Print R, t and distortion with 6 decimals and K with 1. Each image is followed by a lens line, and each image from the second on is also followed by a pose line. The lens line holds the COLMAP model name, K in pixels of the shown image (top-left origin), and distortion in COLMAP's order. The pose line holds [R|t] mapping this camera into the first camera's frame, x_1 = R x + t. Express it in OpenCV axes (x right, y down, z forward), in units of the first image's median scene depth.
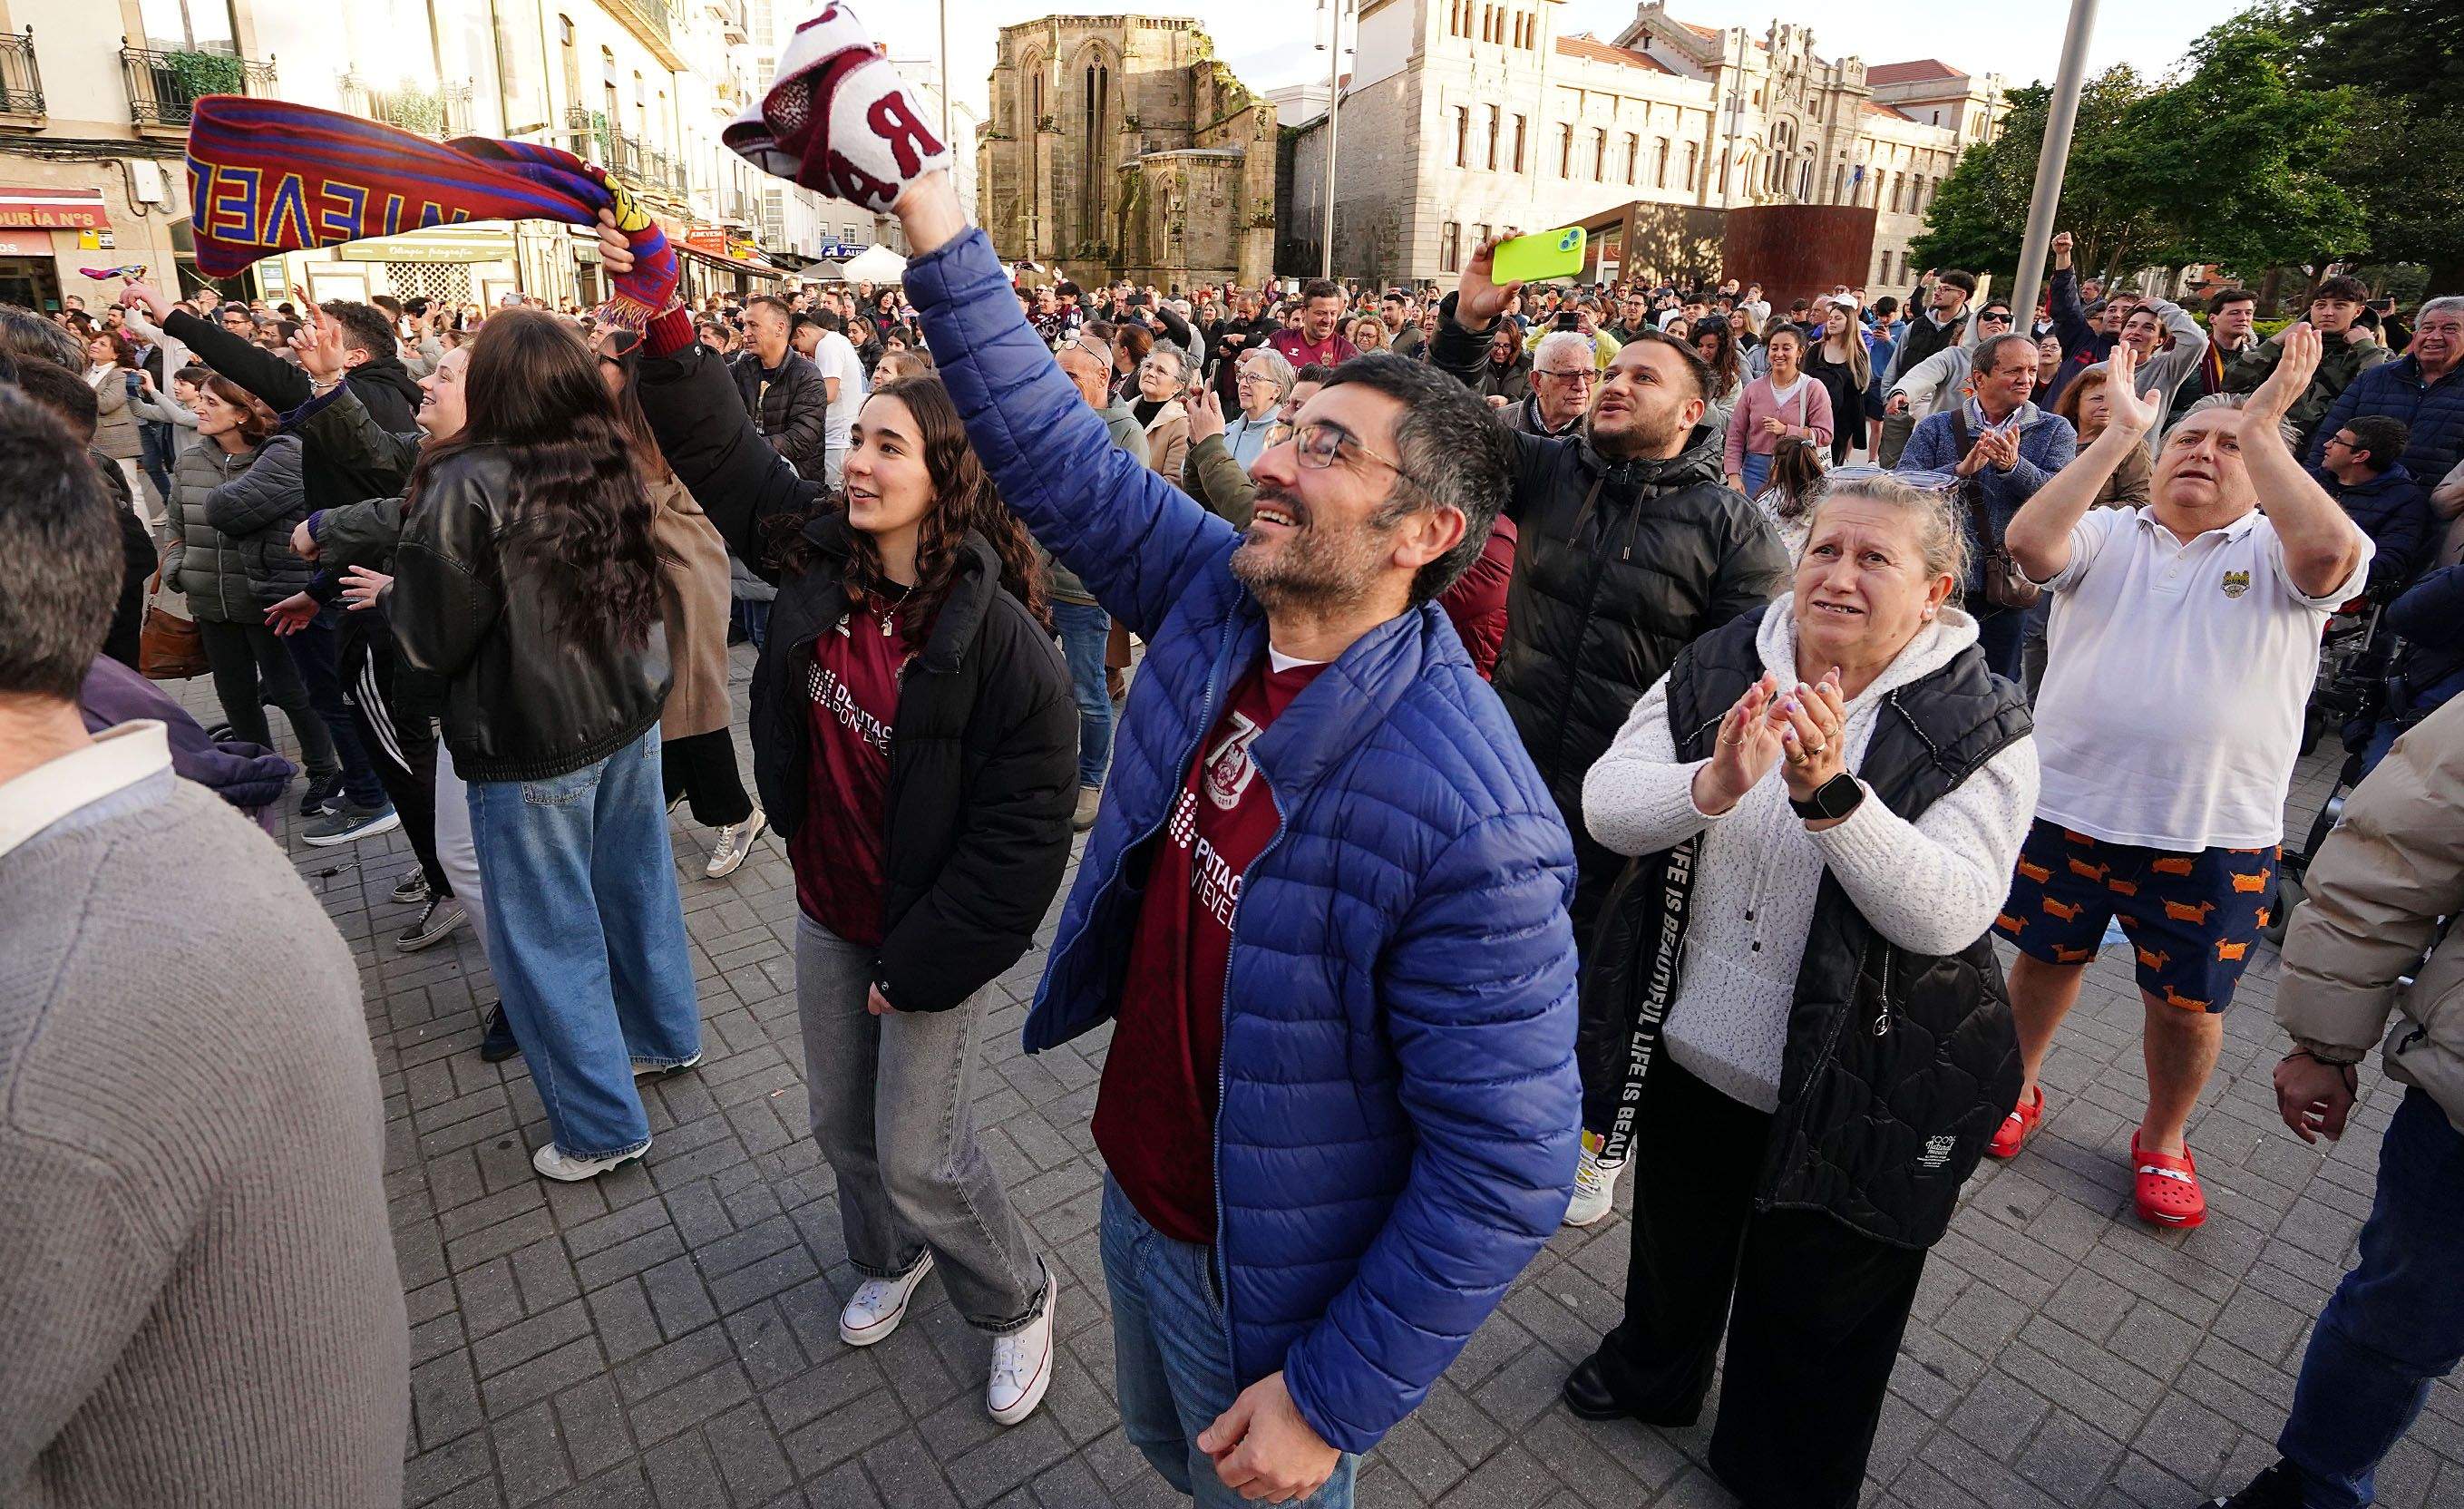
lens RADIAL K [[1235.0, 0, 1094.1], [0, 1235.0, 651.5], [0, 0, 1]] dist [-0.058489, 0.023437]
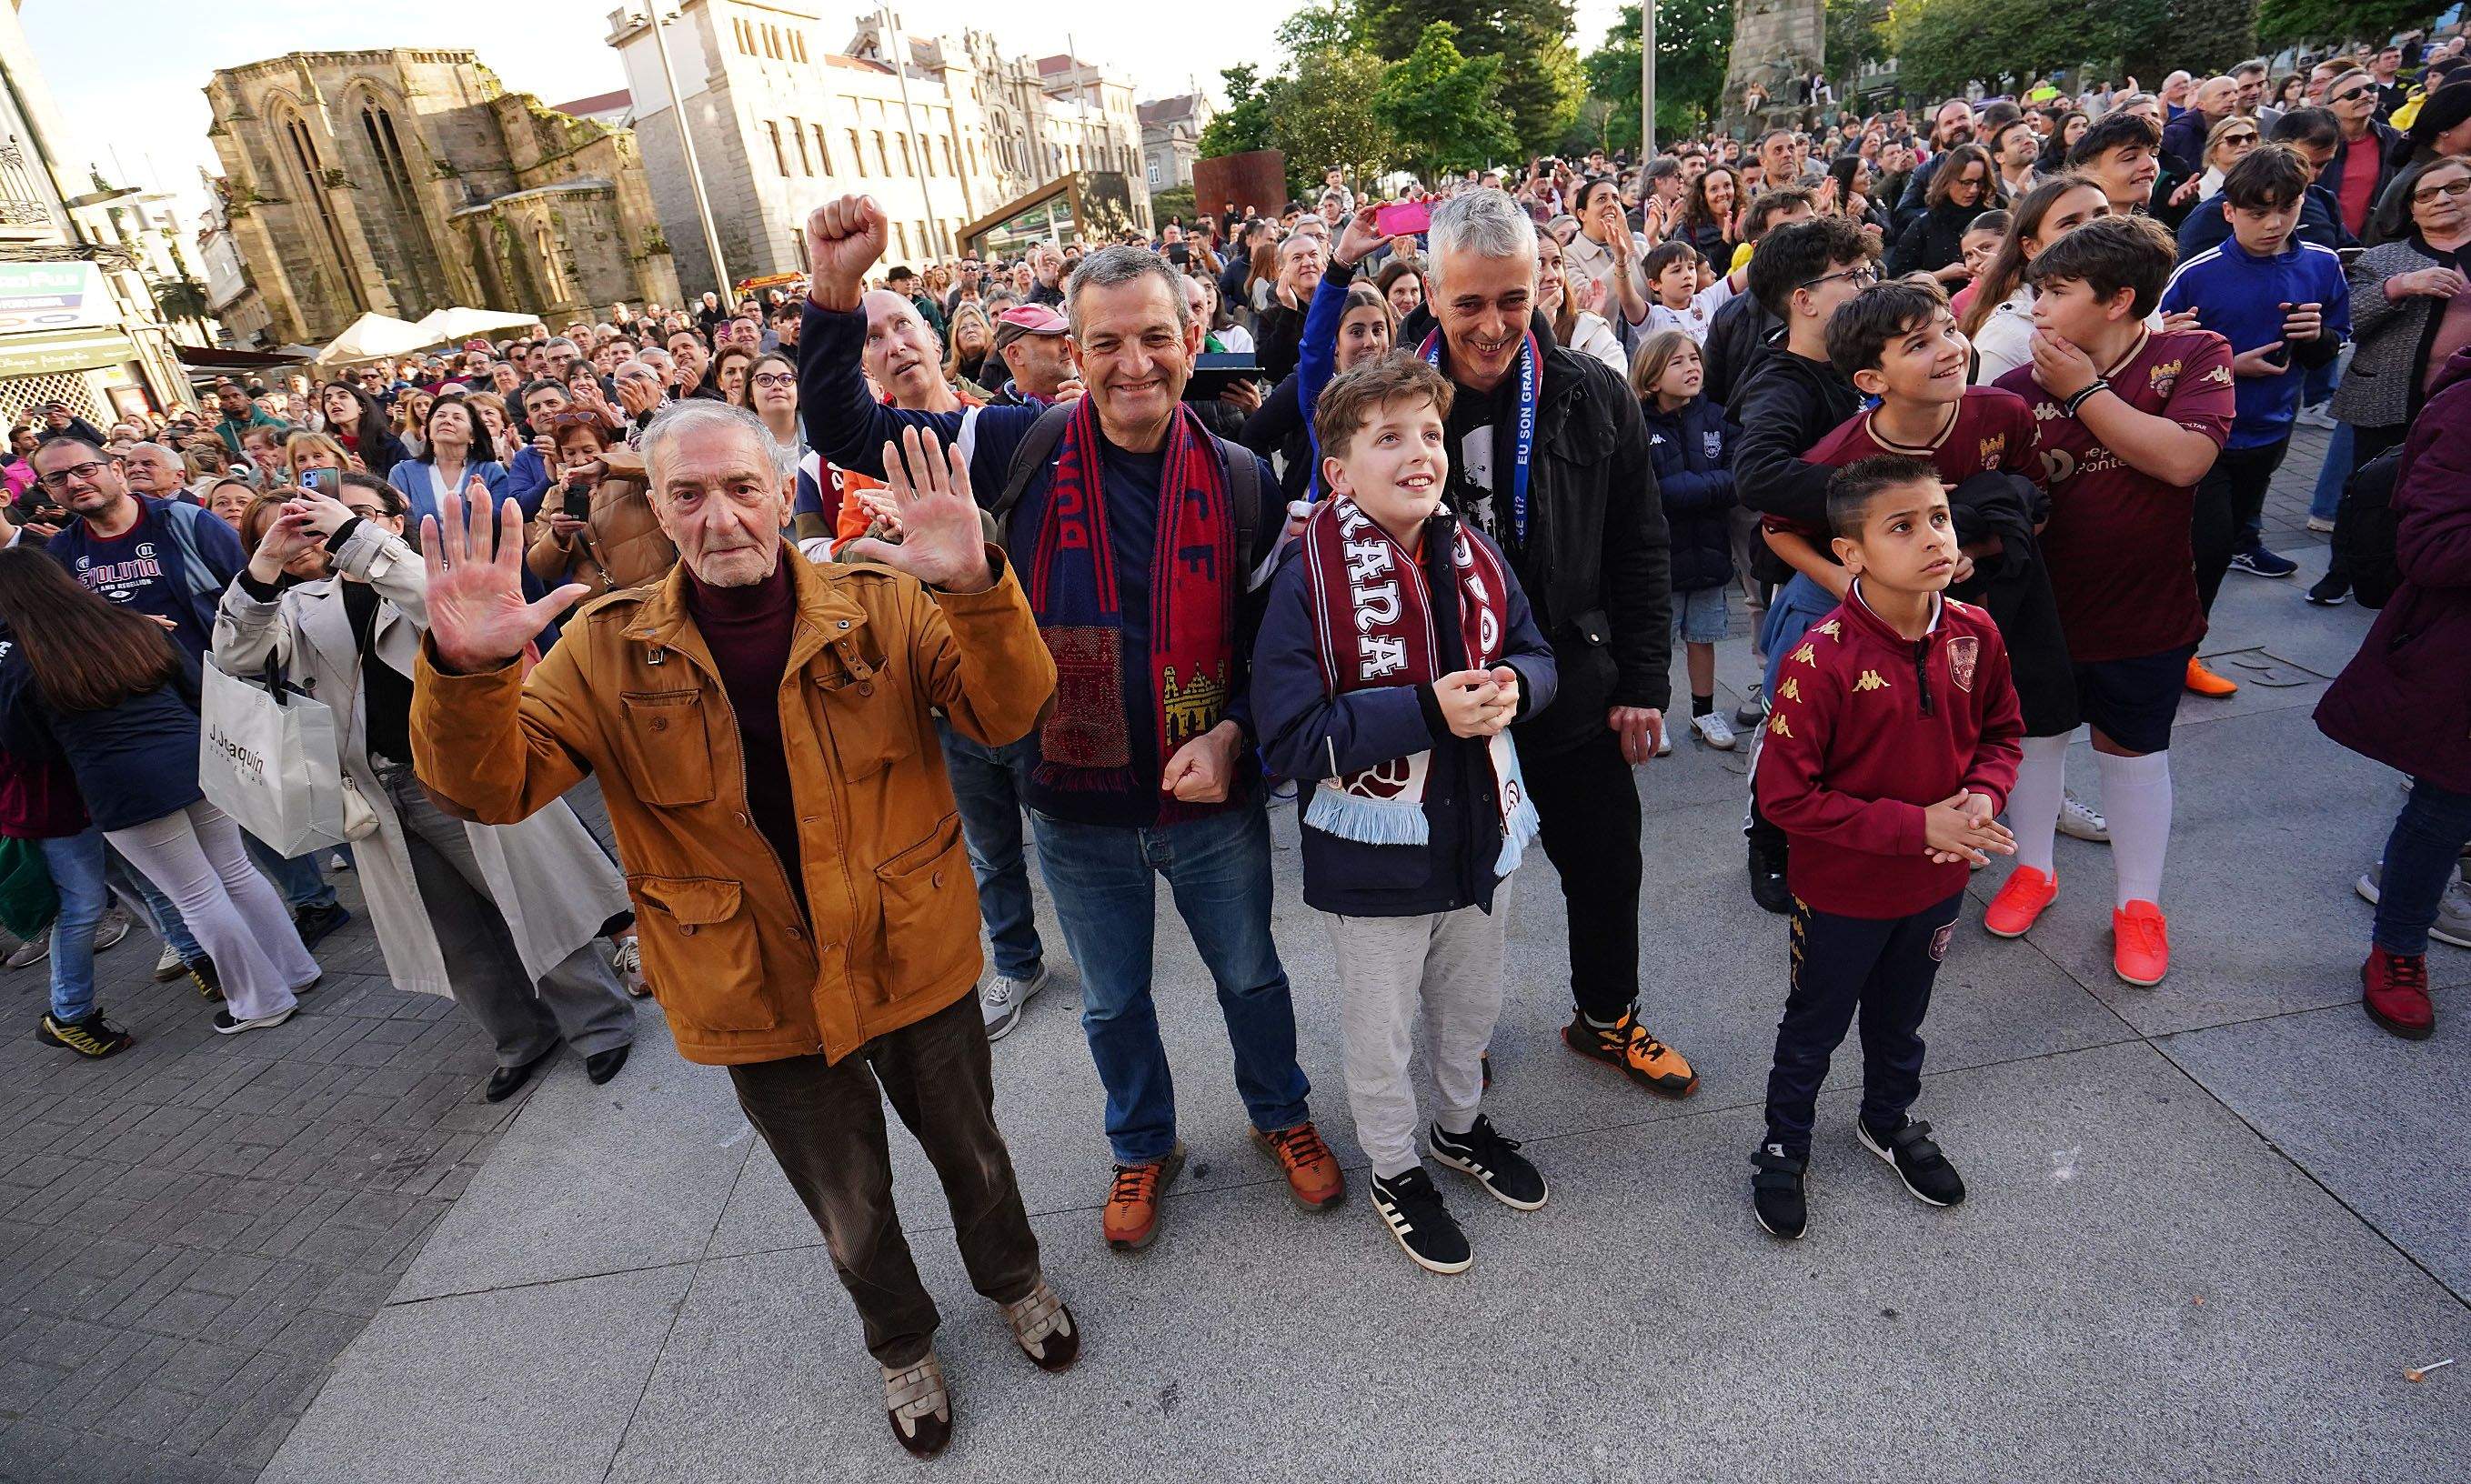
lens RADIAL K [[1164.2, 0, 1213.9], [0, 1164.2, 698.3], [0, 0, 1]] dist [-0.052655, 0.021197]
pose [[0.742201, -0.351153, 0.570815, -0.164273], [0.325262, 0.933440, 0.151311, 0.005387], [-0.585954, 0.073361, 0.807017, -0.012466]]
